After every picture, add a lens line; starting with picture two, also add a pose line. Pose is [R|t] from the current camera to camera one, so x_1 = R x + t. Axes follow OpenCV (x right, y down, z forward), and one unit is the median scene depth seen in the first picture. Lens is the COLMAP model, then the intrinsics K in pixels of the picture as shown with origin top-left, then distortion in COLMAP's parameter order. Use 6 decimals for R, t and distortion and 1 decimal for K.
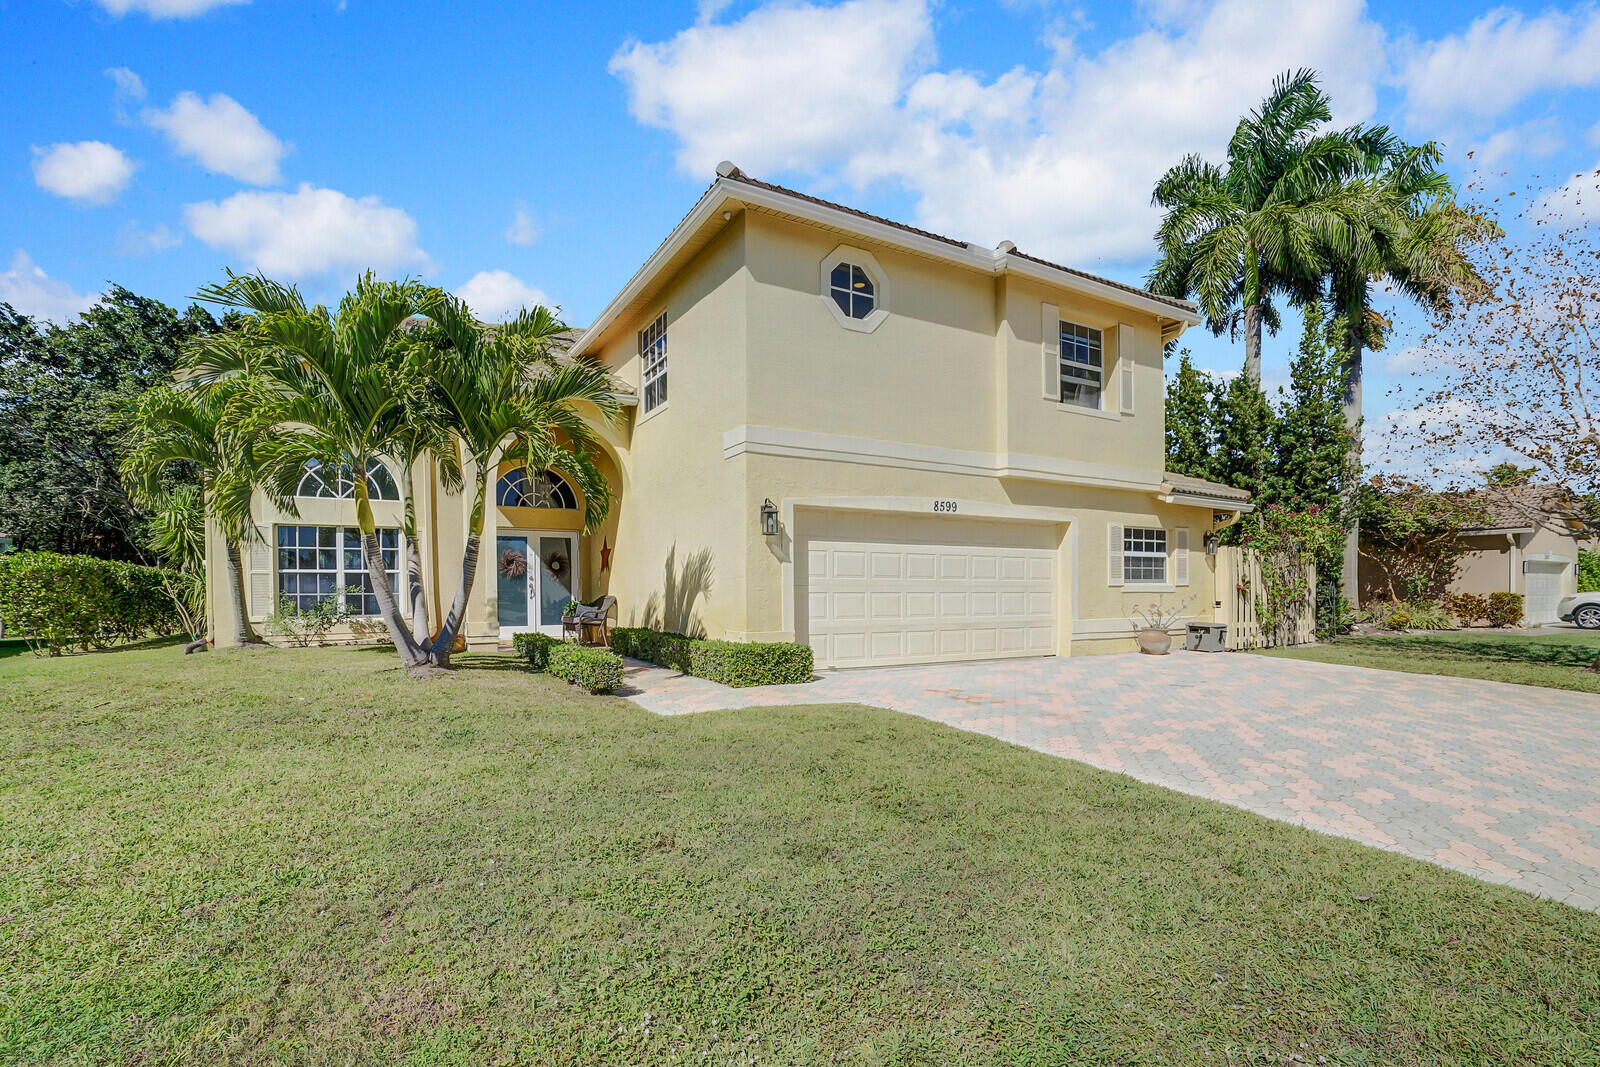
lens RADIAL K [[749.0, 0, 803.2], [0, 749.0, 599.8], [0, 0, 1]] dist [-0.027677, 0.000649]
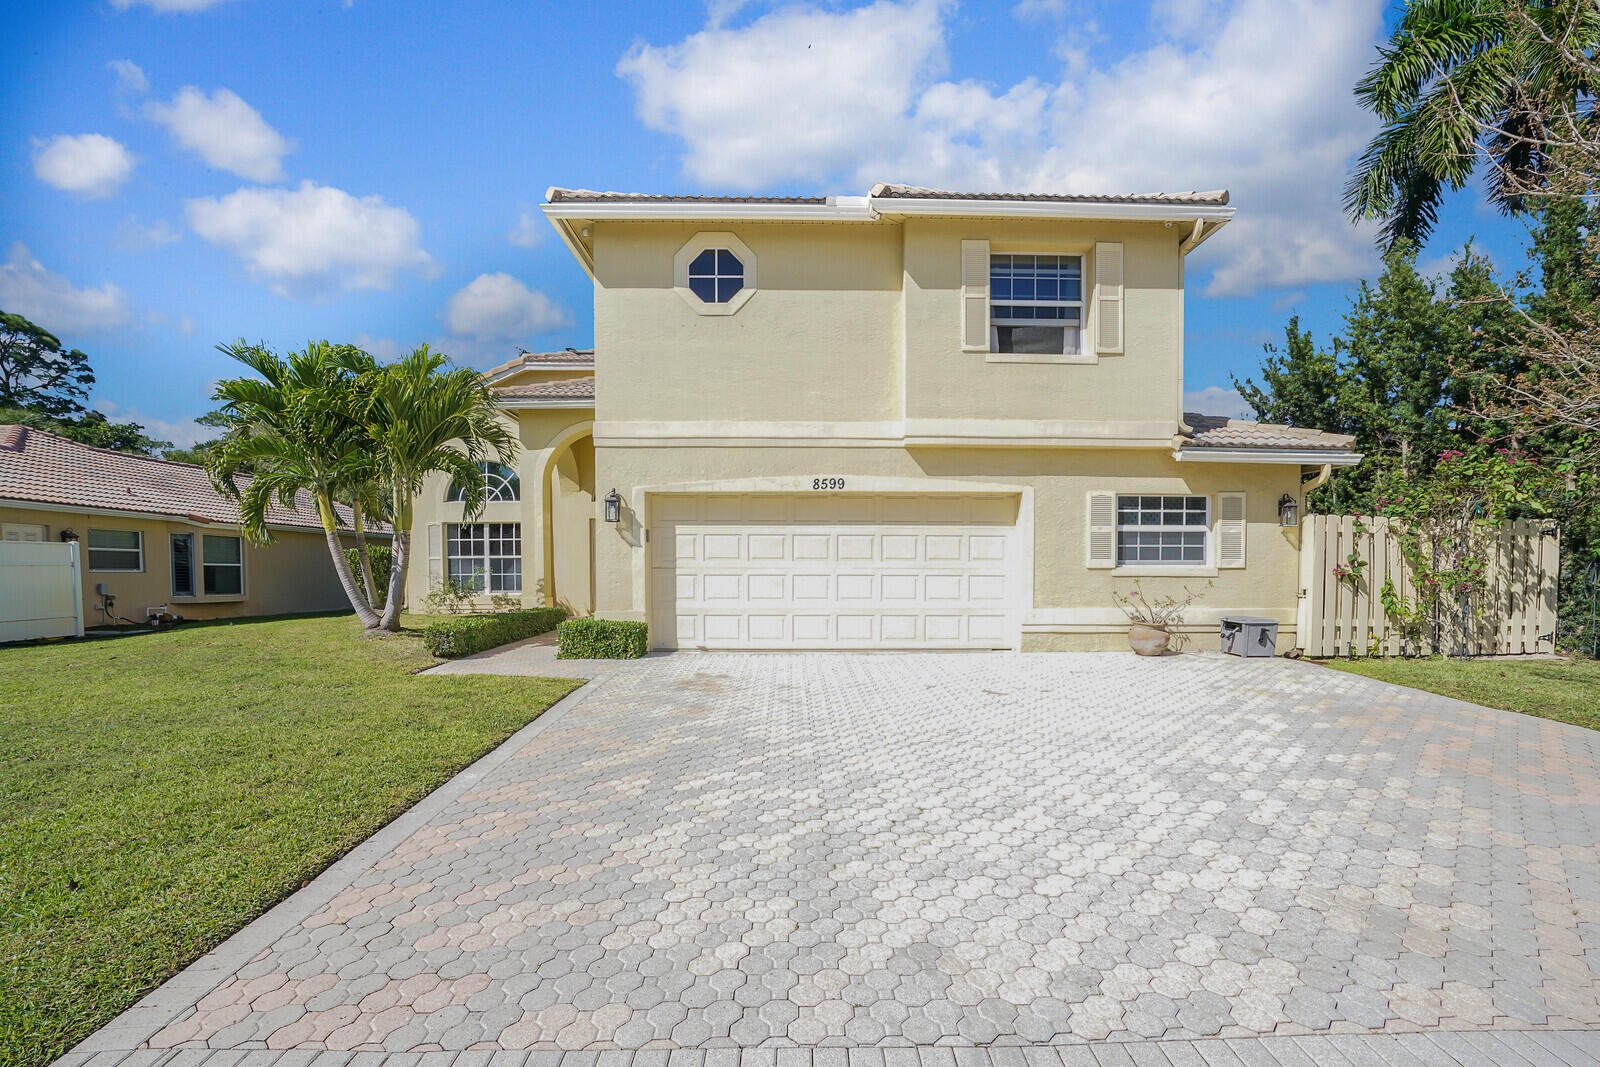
lens RADIAL K [[712.0, 0, 801.2], [0, 712.0, 605.7], [0, 0, 1]] dist [-0.041485, 0.000097]
pose [[0.874921, 0.025502, -0.483594, 0.526668], [-0.008477, 0.999266, 0.037359, -0.004220], [0.484192, -0.028587, 0.874495, 0.172297]]
